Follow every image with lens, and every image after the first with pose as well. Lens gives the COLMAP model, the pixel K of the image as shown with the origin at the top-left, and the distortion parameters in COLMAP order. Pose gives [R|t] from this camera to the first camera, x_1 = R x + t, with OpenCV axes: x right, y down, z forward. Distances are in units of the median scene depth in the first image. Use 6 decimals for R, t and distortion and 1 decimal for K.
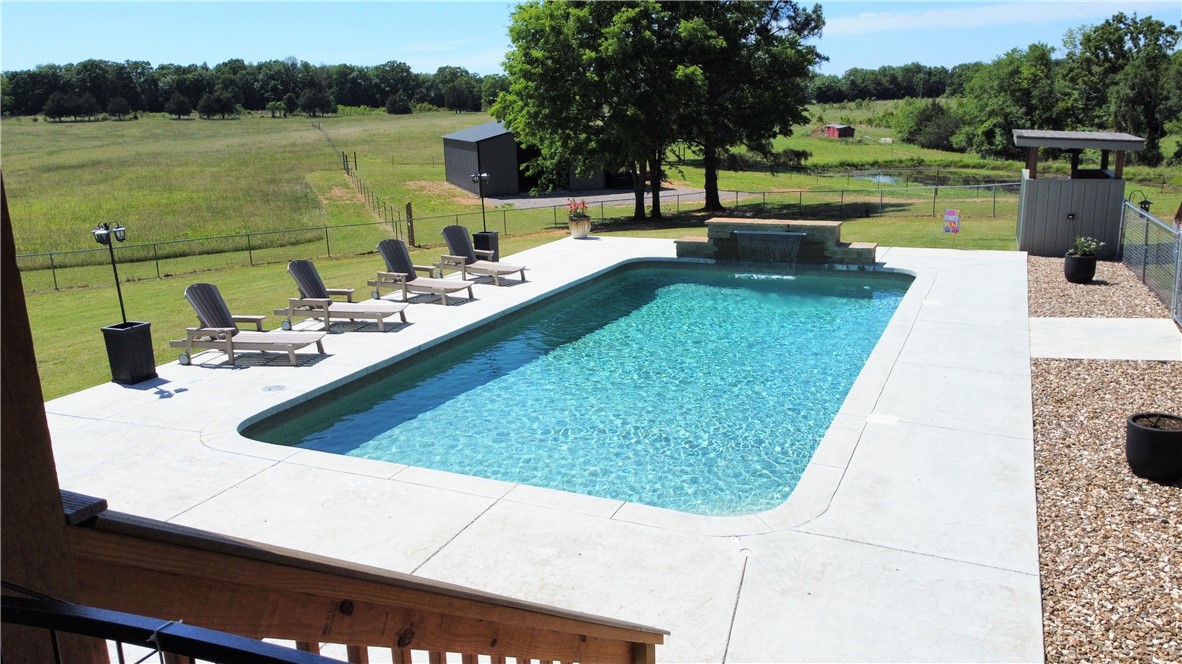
lens RADIAL K [[902.7, 0, 590.9], [0, 902.7, 331.7], [0, 0, 1]] dist [-0.000867, 0.003950]
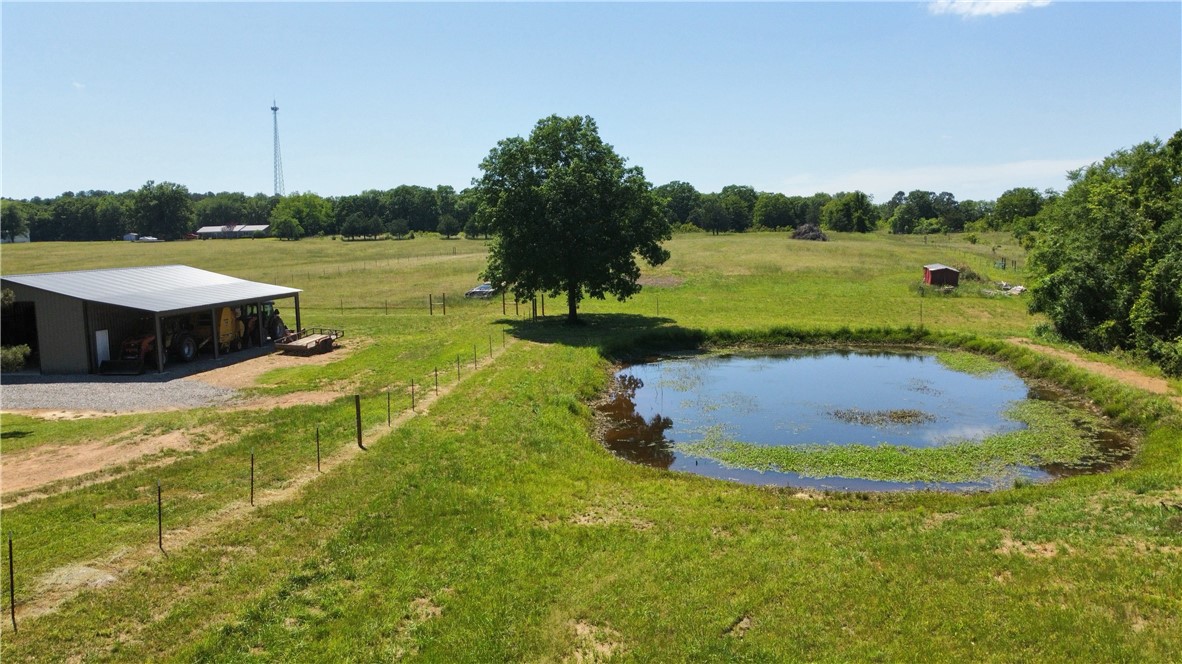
lens RADIAL K [[902.7, 0, 591.6], [0, 902.7, 332.1], [0, 0, 1]] dist [-0.000867, 0.003950]
pose [[0.904488, 0.052184, -0.423296, 0.151981], [-0.103948, 0.989530, -0.100126, -0.037812], [0.413639, 0.134563, 0.900442, 0.127939]]
